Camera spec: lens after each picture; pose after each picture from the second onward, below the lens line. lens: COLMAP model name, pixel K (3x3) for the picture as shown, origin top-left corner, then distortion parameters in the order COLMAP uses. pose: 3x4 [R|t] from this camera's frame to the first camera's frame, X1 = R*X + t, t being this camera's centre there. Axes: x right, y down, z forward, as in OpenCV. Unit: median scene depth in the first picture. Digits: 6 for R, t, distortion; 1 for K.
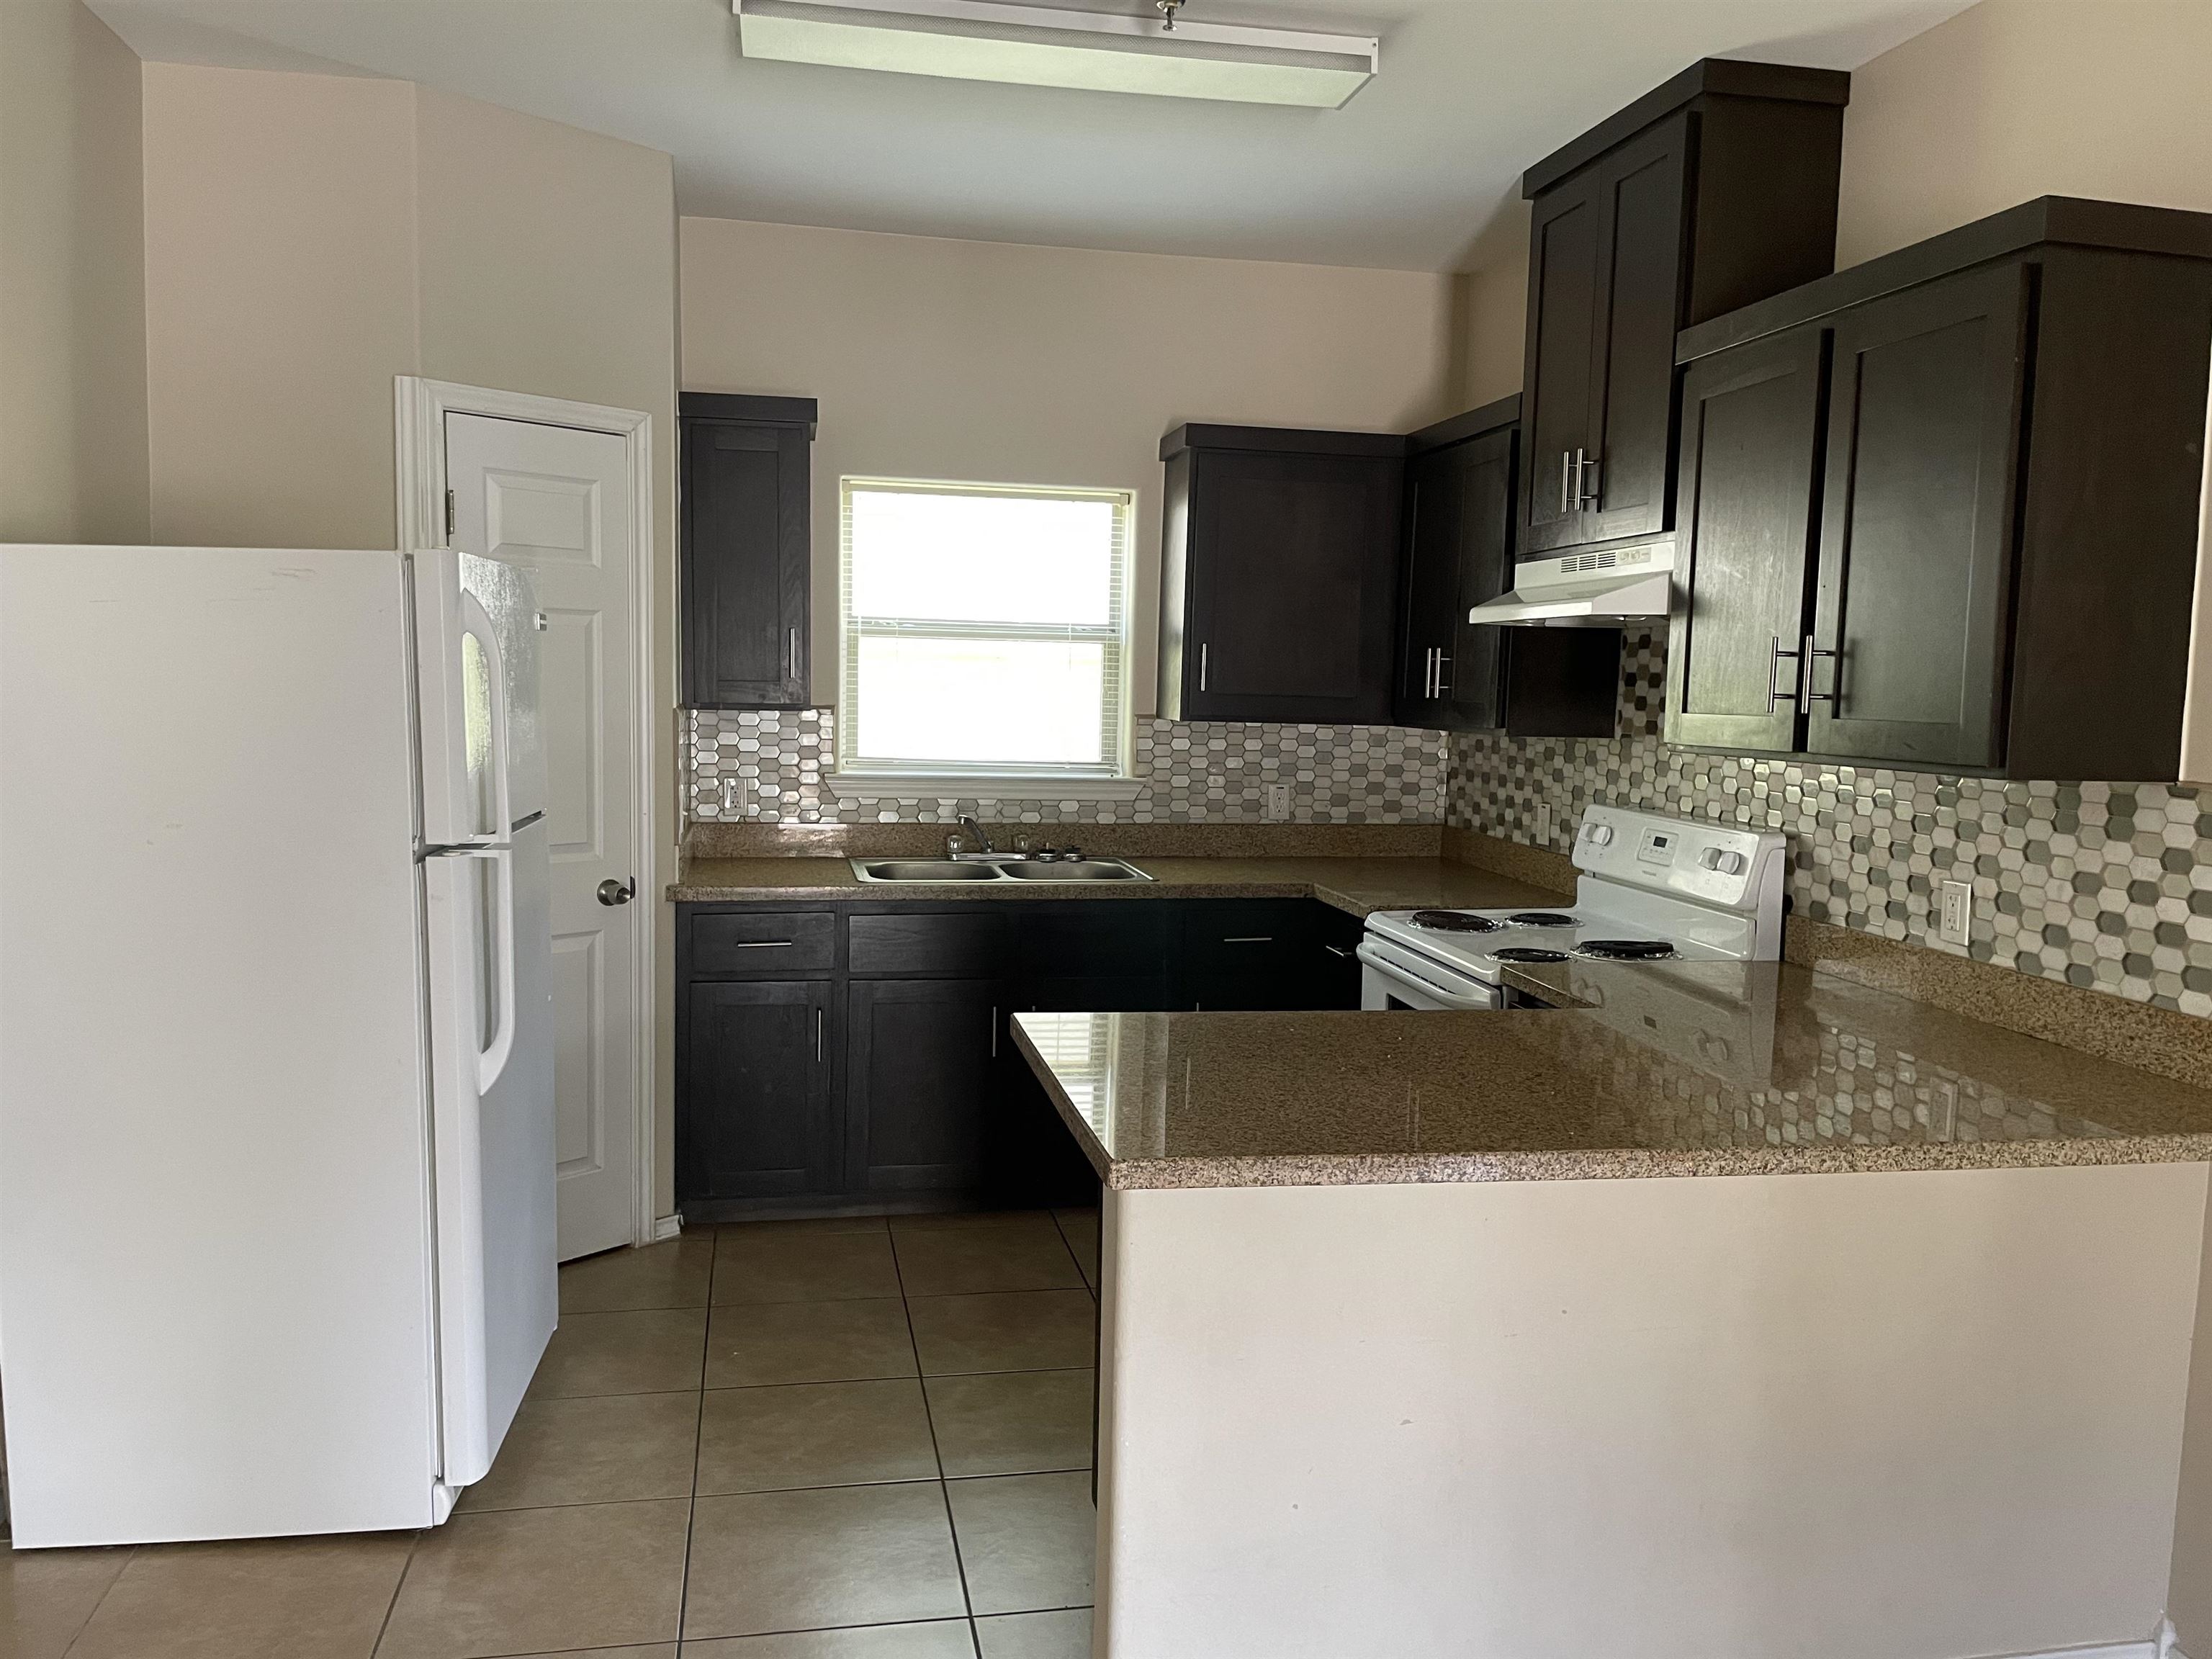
lens RADIAL K [[1679.2, 0, 1085.6], [0, 1679.2, 841.8], [0, 0, 1]] dist [0.054997, -0.027466]
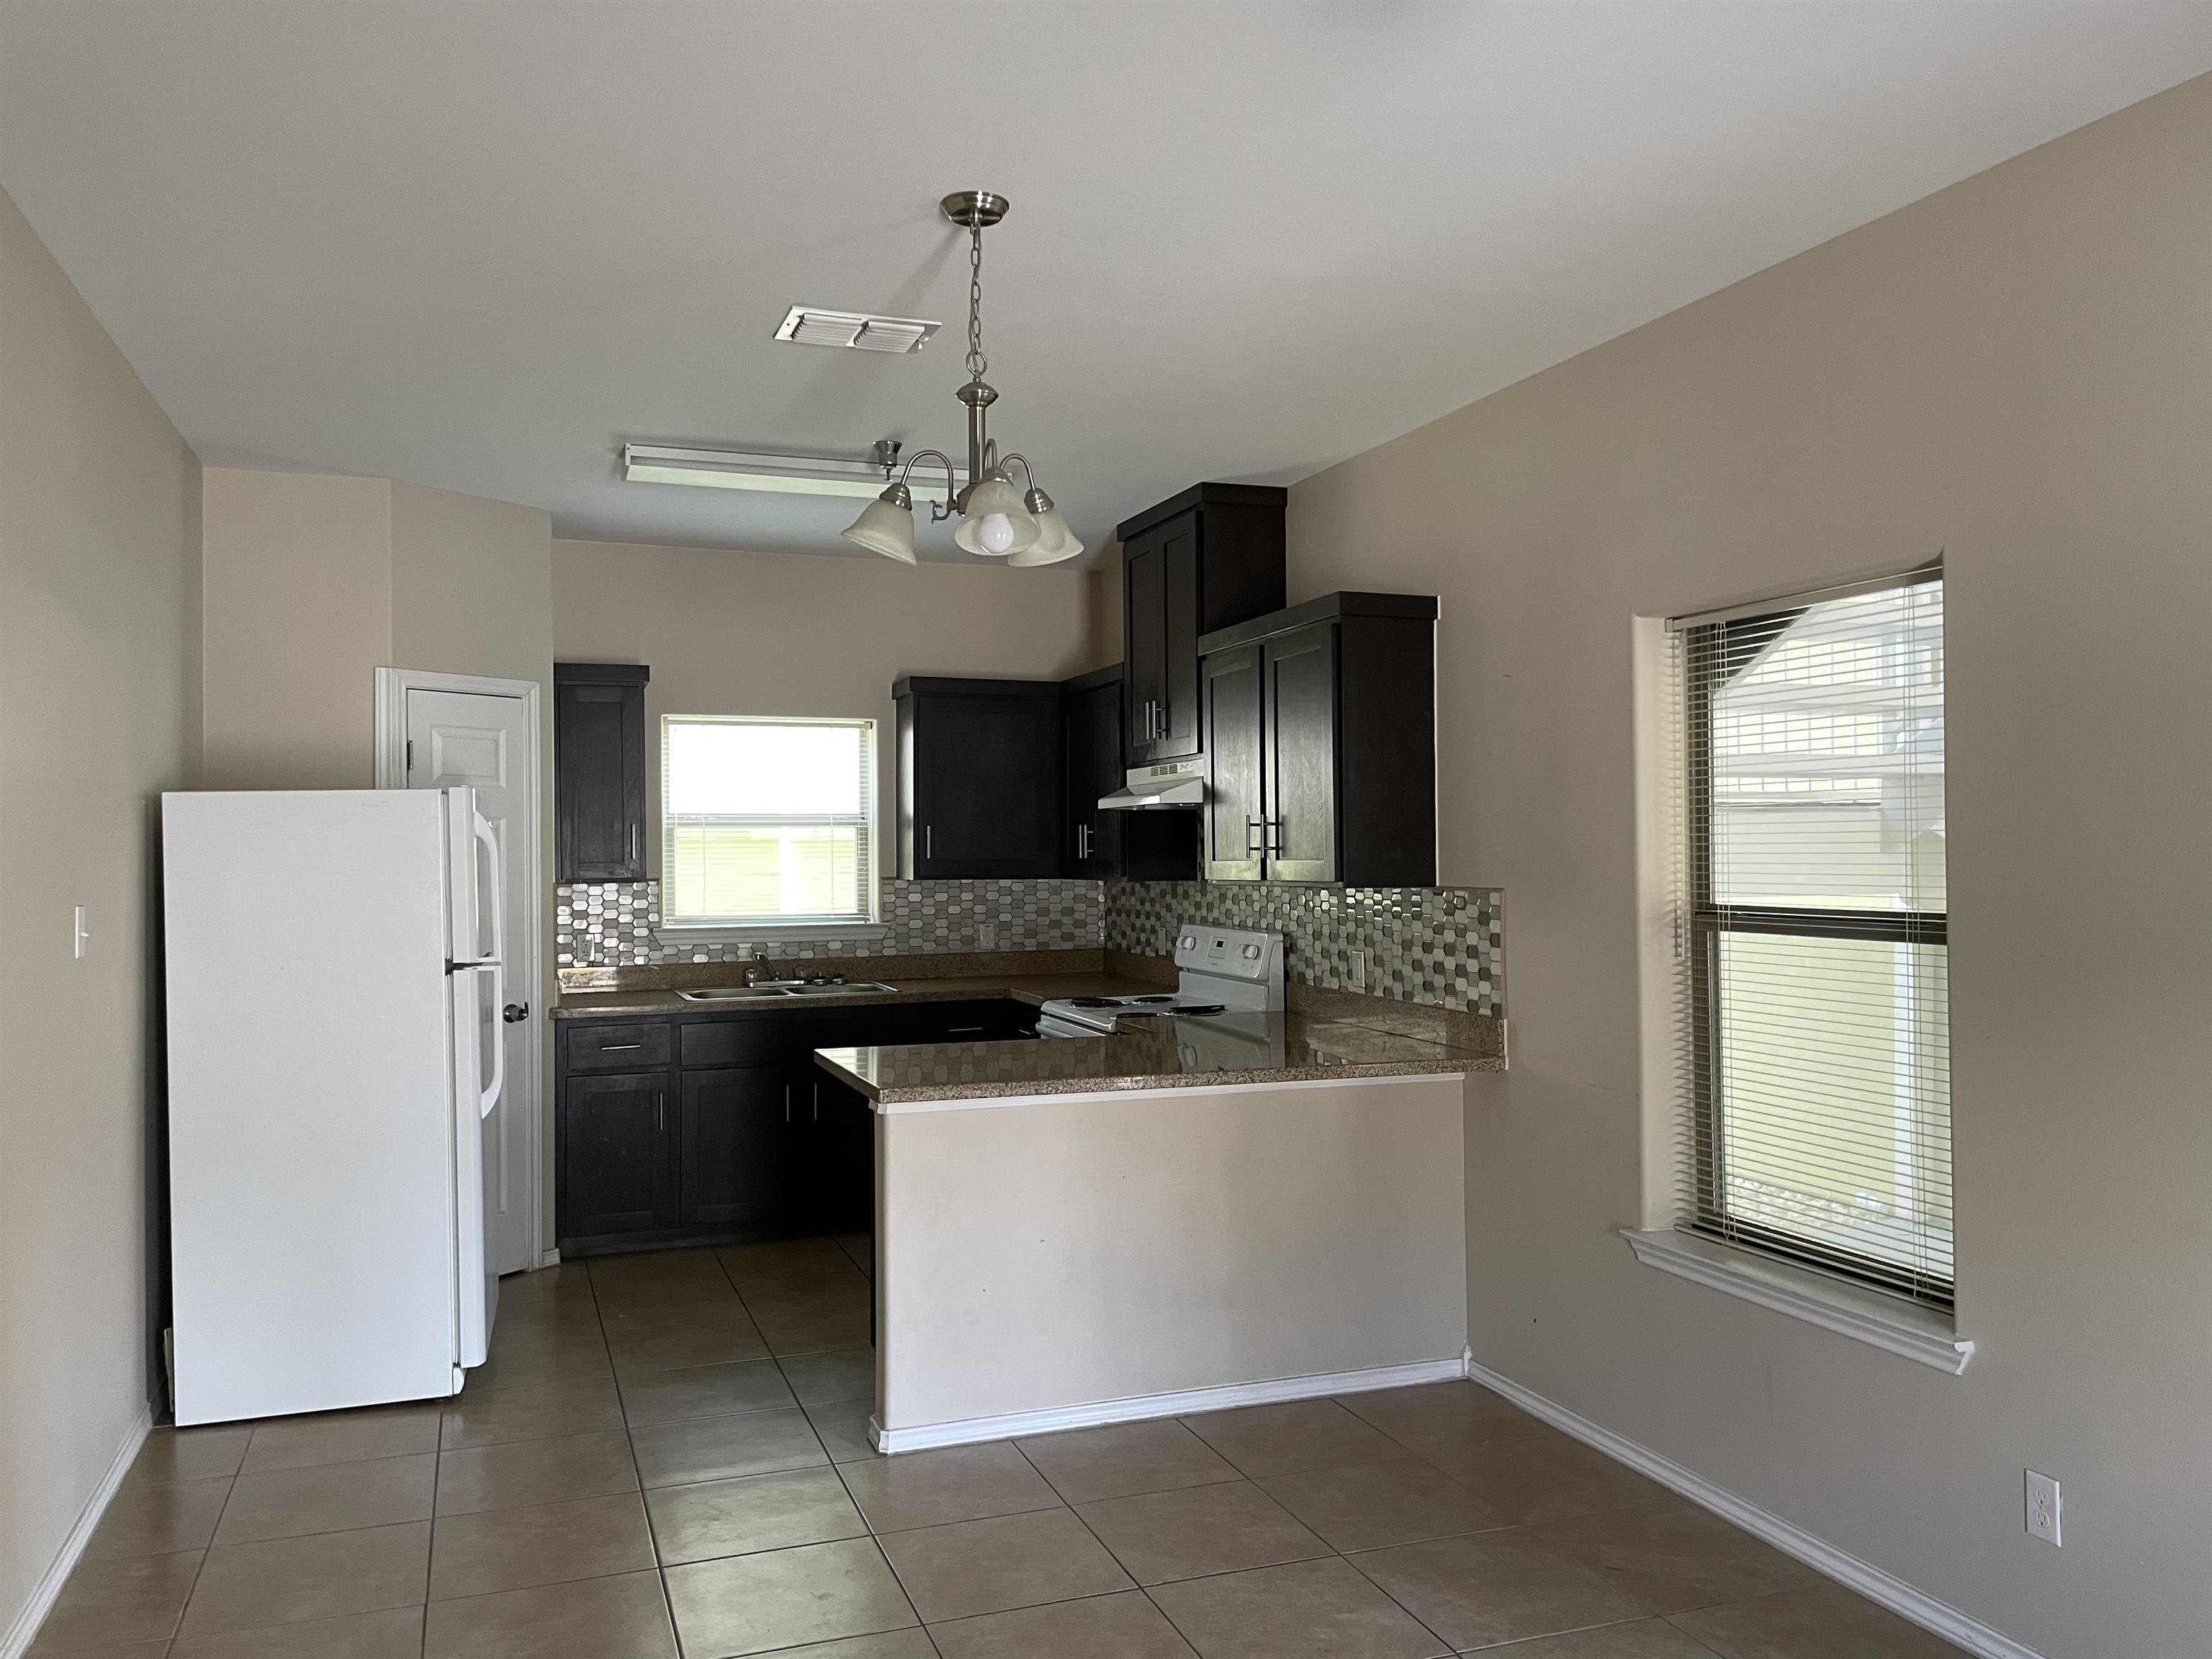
lens RADIAL K [[1679.2, 0, 1101.3], [0, 1679.2, 844.8], [0, 0, 1]] dist [0.054997, -0.027466]
pose [[0.986311, -0.031156, 0.161923, -0.018723], [0.047565, 0.994003, -0.098469, 0.053851], [-0.157884, 0.104823, 0.981878, -0.498302]]
